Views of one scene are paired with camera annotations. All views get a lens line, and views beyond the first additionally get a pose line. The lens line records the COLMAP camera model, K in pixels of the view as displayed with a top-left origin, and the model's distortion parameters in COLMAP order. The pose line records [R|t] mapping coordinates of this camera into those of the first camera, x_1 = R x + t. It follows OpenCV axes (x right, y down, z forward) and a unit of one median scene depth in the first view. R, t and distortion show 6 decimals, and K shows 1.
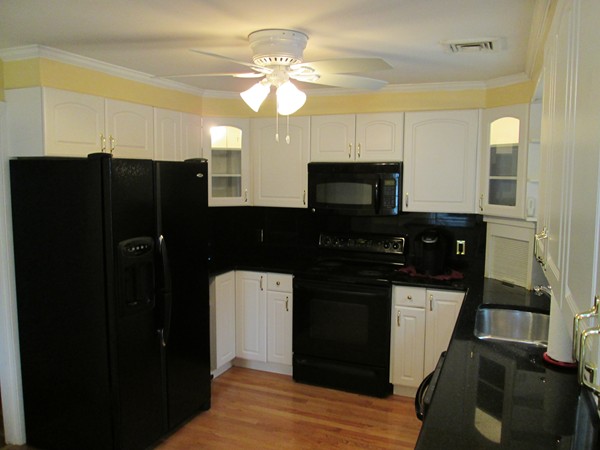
lens RADIAL K [[489.6, 0, 300.0], [0, 489.6, 225.0], [0, 0, 1]] dist [-0.052064, 0.007538]
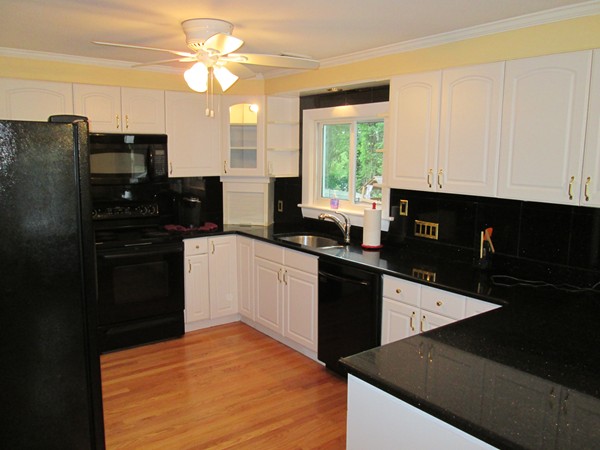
lens RADIAL K [[489.6, 0, 300.0], [0, 489.6, 225.0], [0, 0, 1]] dist [-0.052064, 0.007538]
pose [[0.496343, -0.132436, 0.857965, -0.688729], [0.081918, 0.991030, 0.105585, -0.013792], [-0.864253, 0.017877, 0.502740, 0.162034]]
